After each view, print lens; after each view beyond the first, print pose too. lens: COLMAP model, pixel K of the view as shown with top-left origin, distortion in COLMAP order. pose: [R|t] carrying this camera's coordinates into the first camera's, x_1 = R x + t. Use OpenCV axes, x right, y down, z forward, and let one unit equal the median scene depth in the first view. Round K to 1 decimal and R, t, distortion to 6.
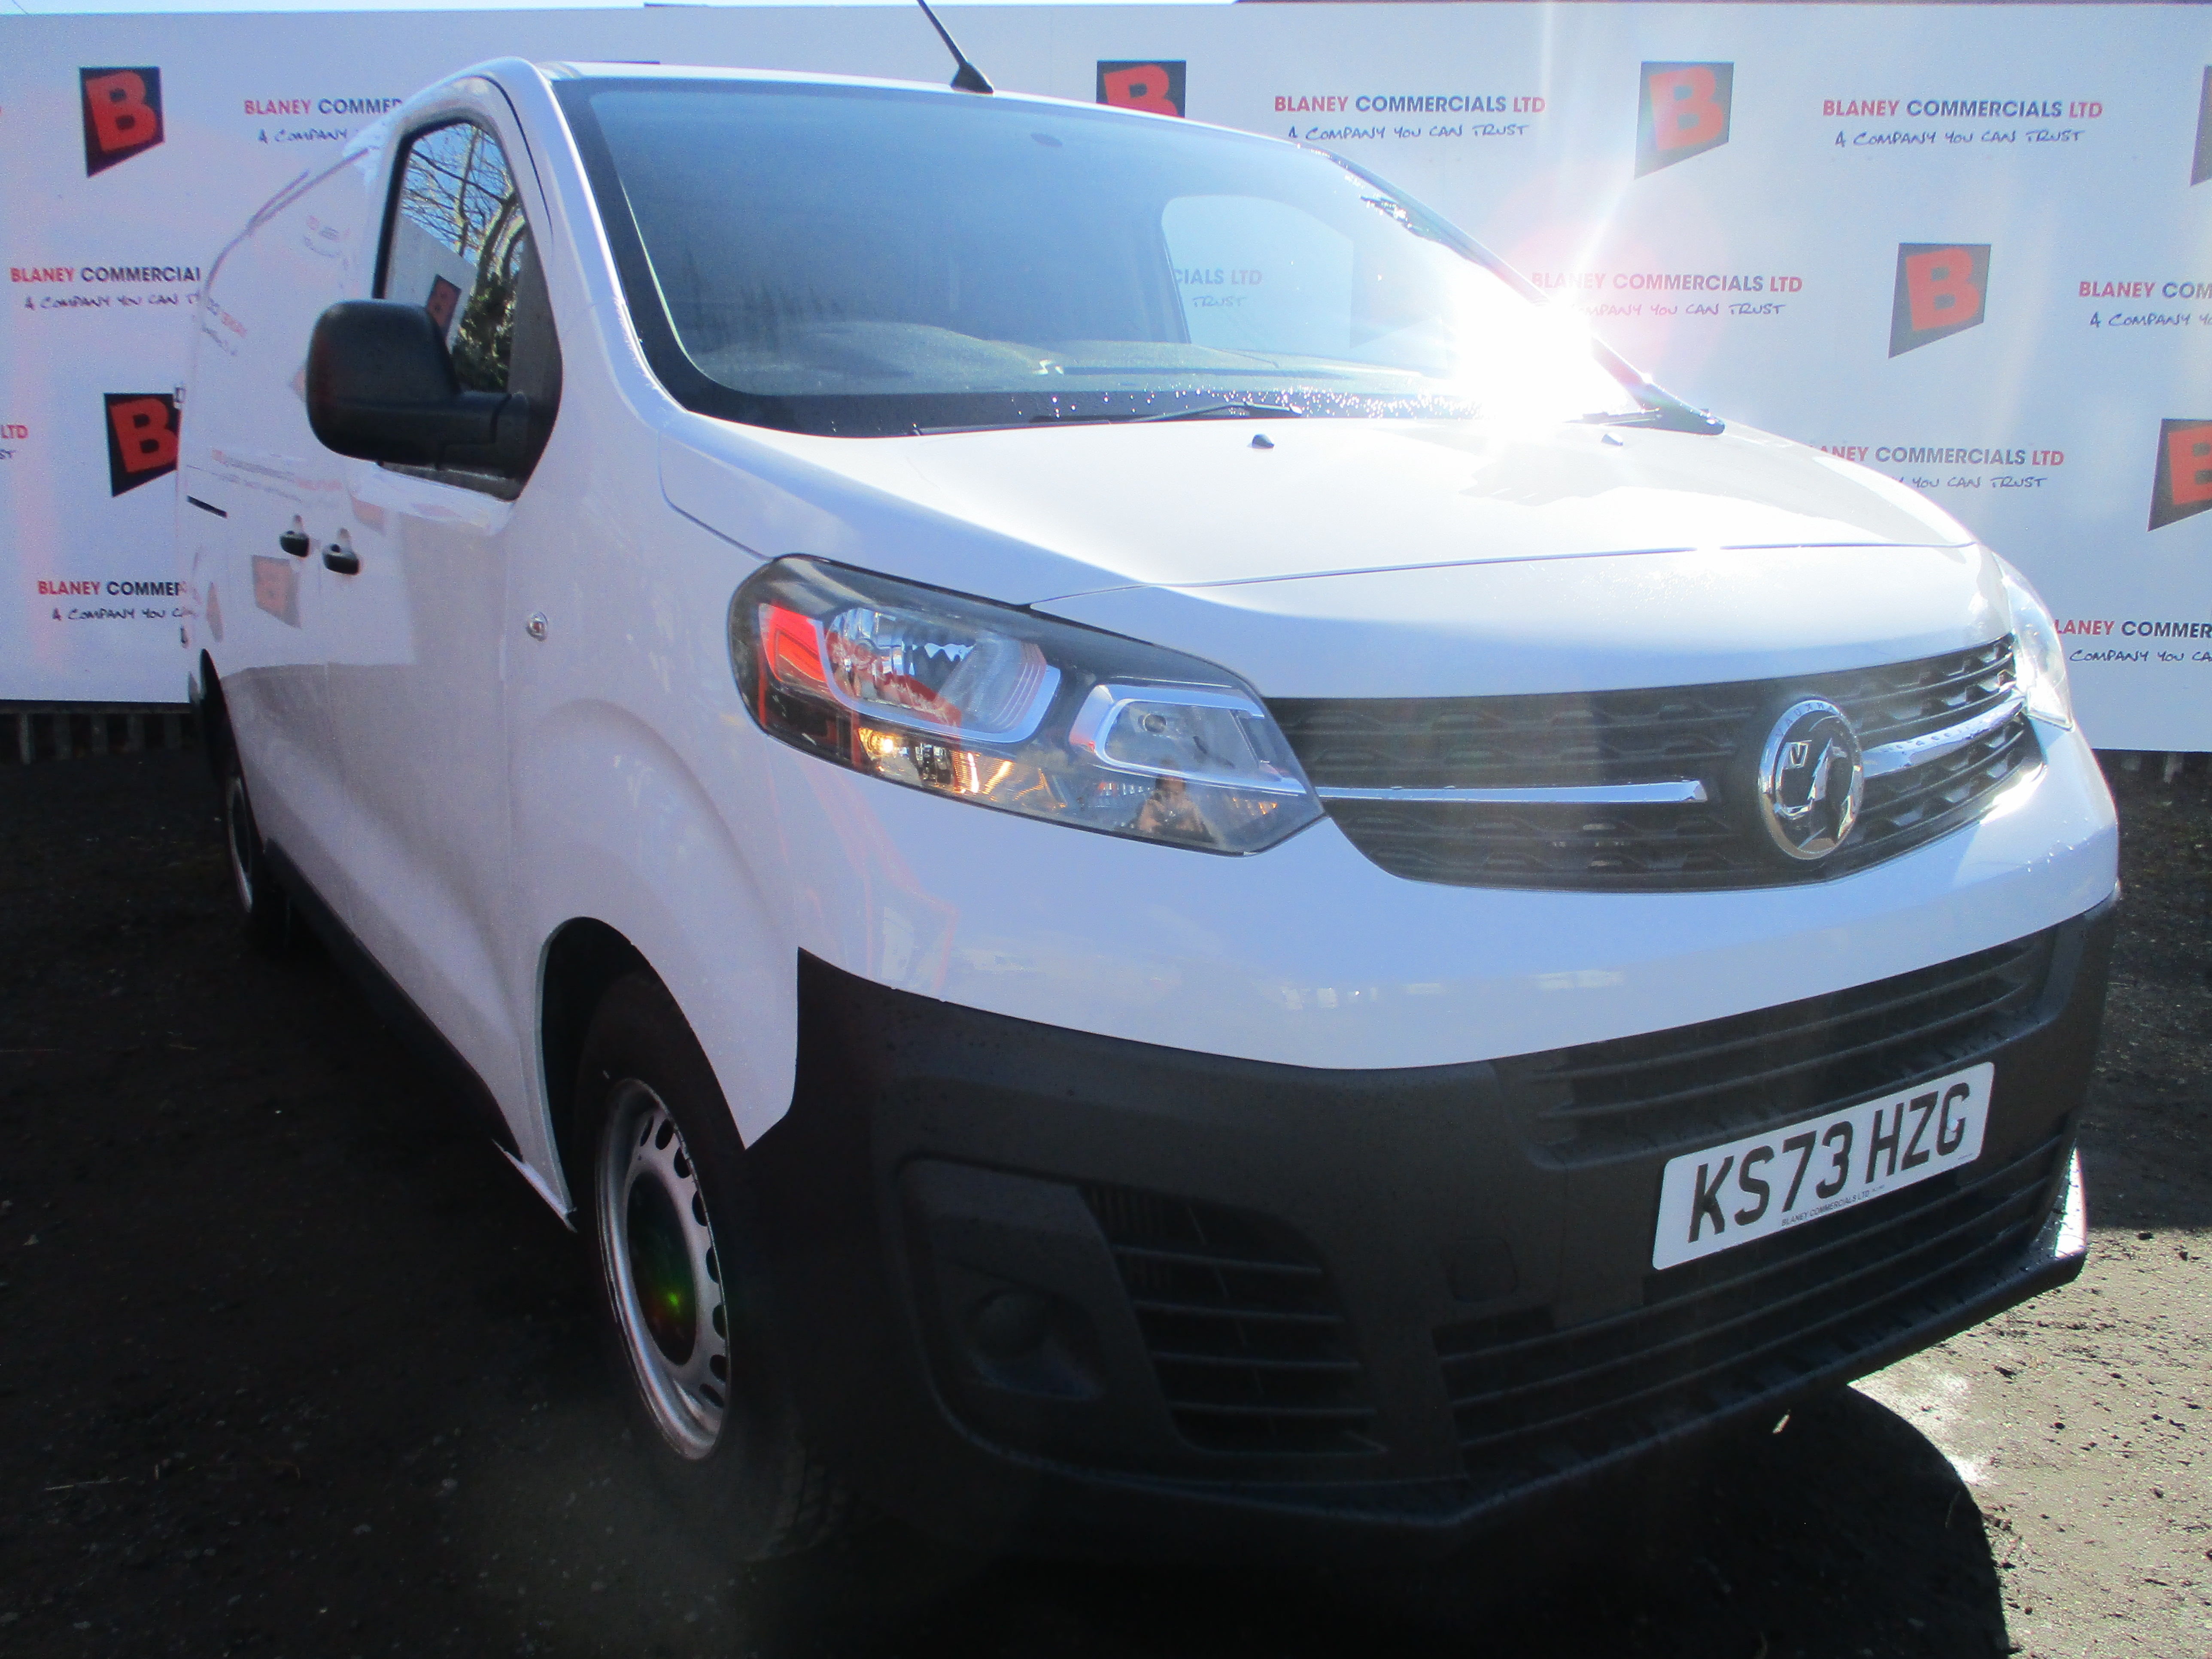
lens RADIAL K [[1800.4, 0, 1106.0], [0, 1800.4, 829.5], [0, 0, 1]] dist [-0.018982, -0.008240]
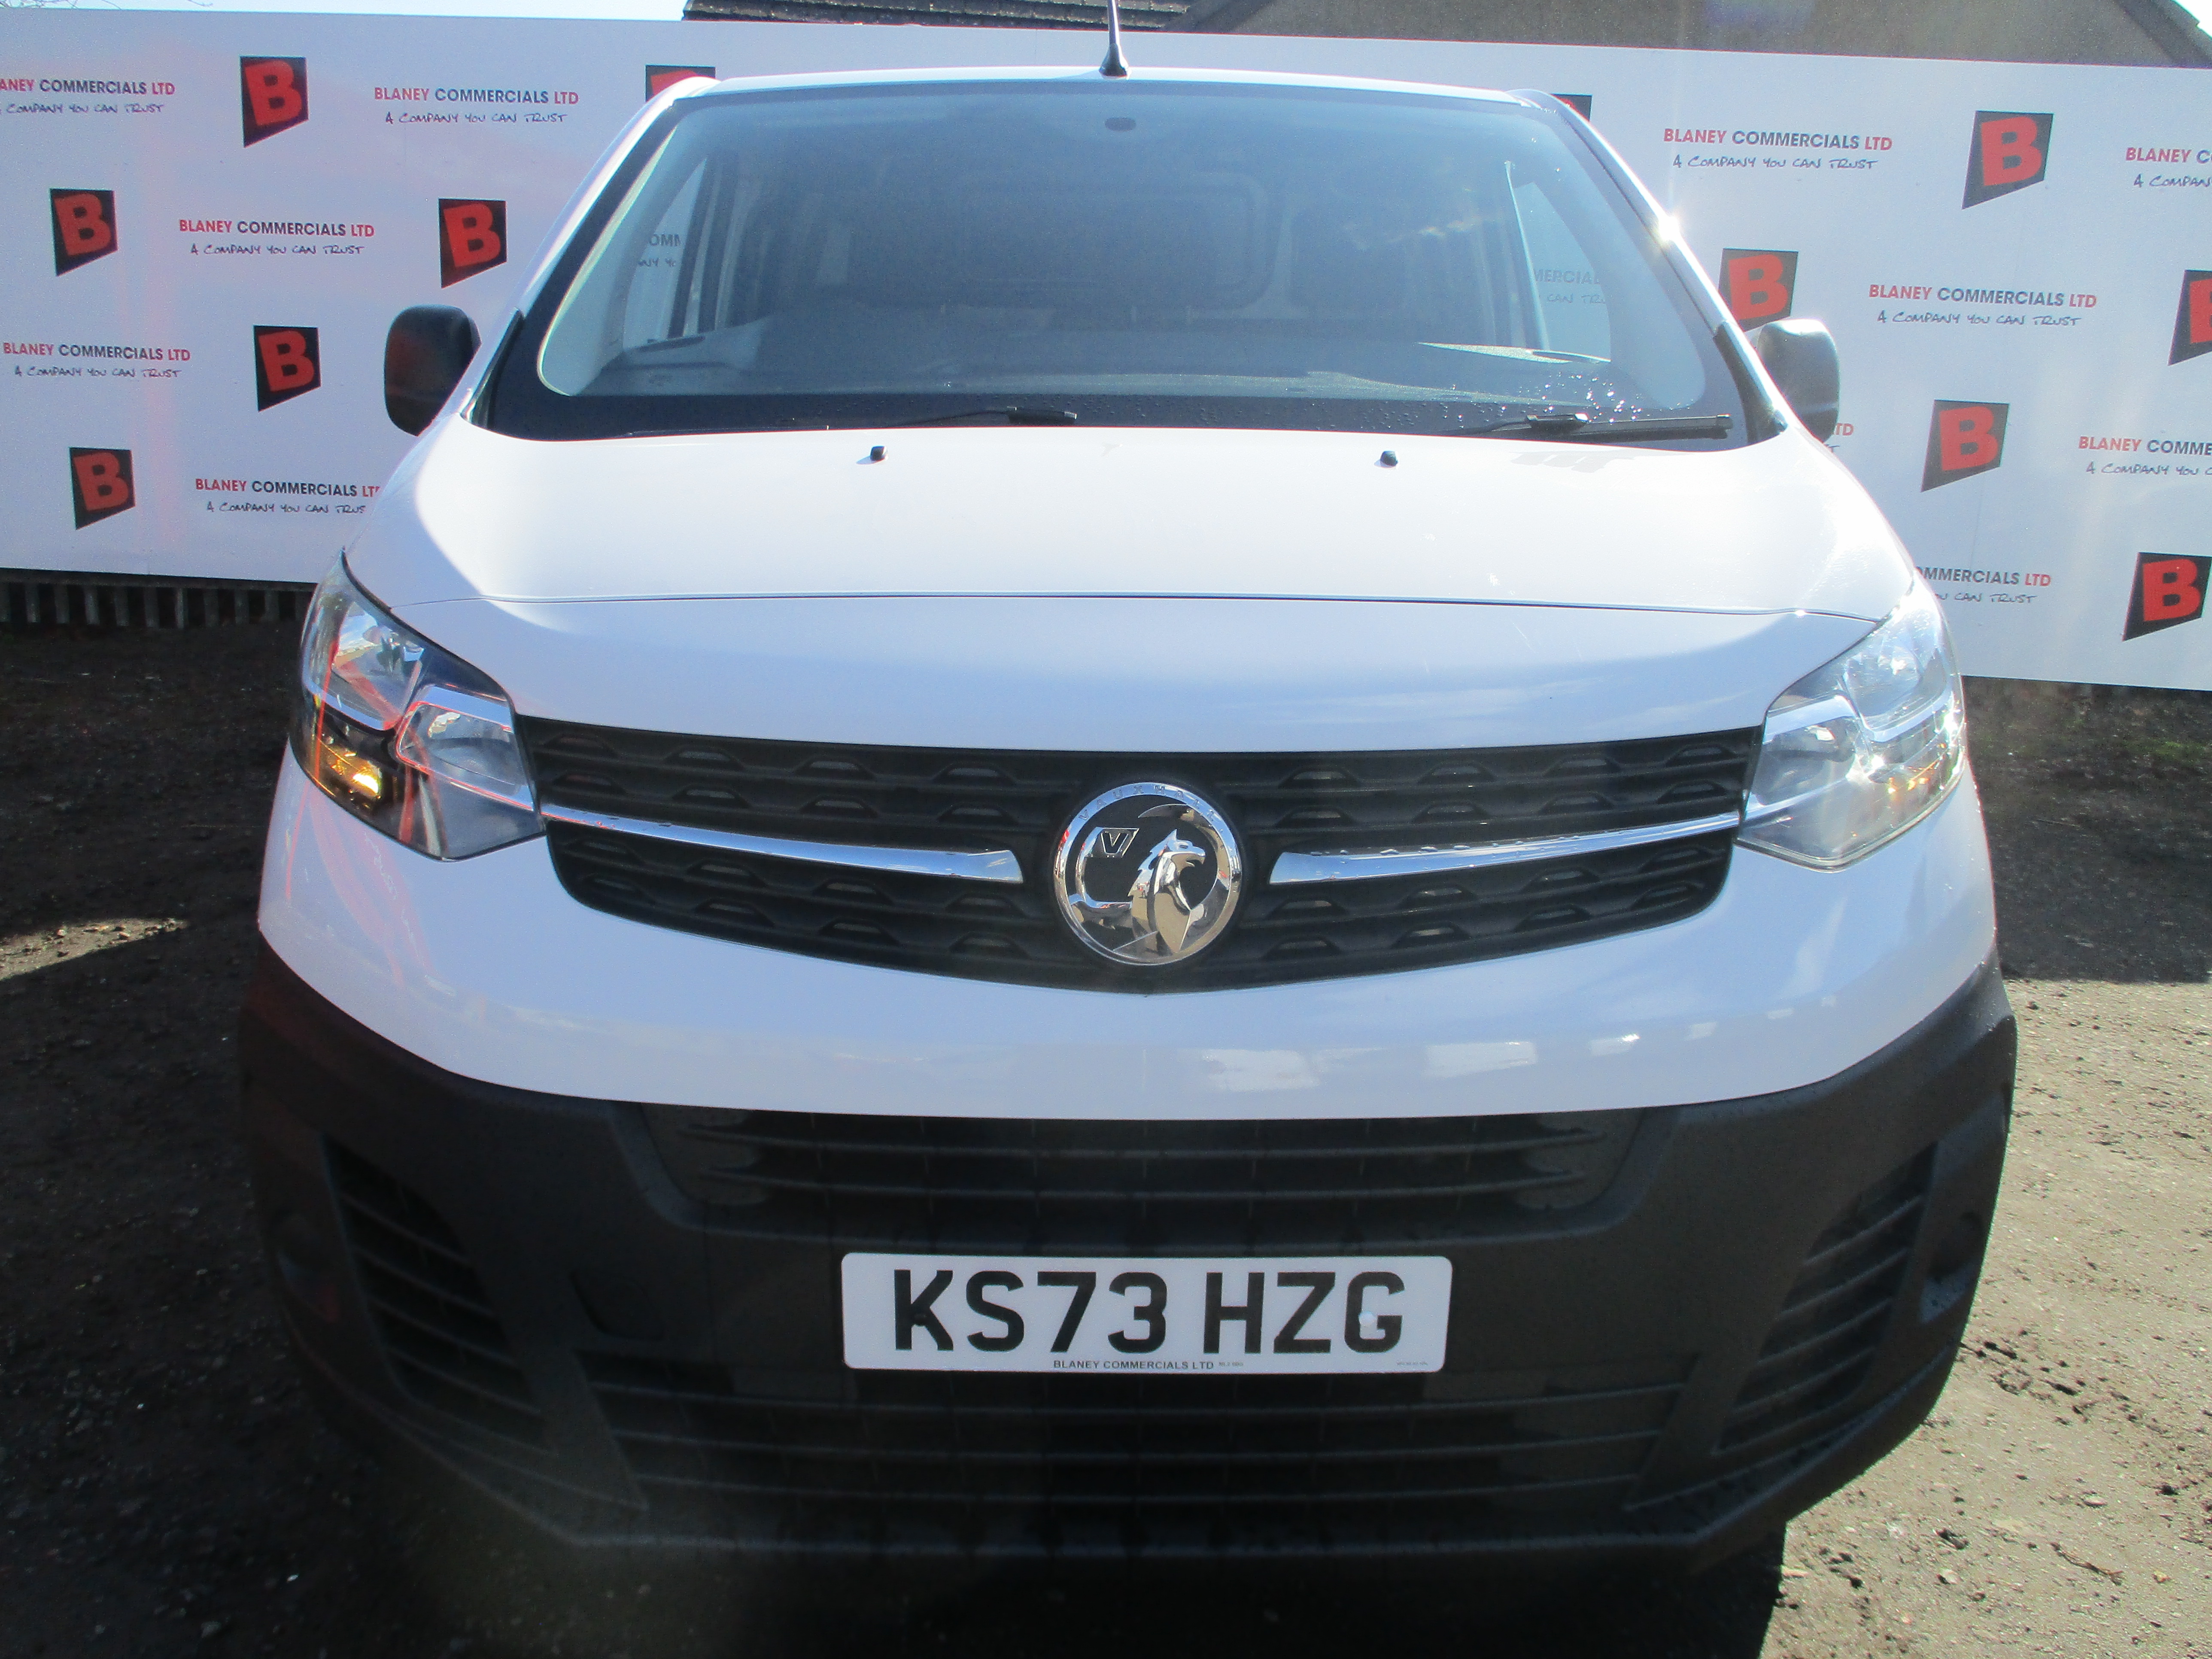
lens RADIAL K [[1874.4, 0, 1106.0], [0, 1874.4, 829.5], [0, 0, 1]] dist [-0.186265, 0.134987]
pose [[0.920696, 0.169574, -0.351515, 0.653498], [-0.169105, 0.985069, 0.032284, -0.072191], [0.351741, 0.029720, 0.935625, 0.141311]]
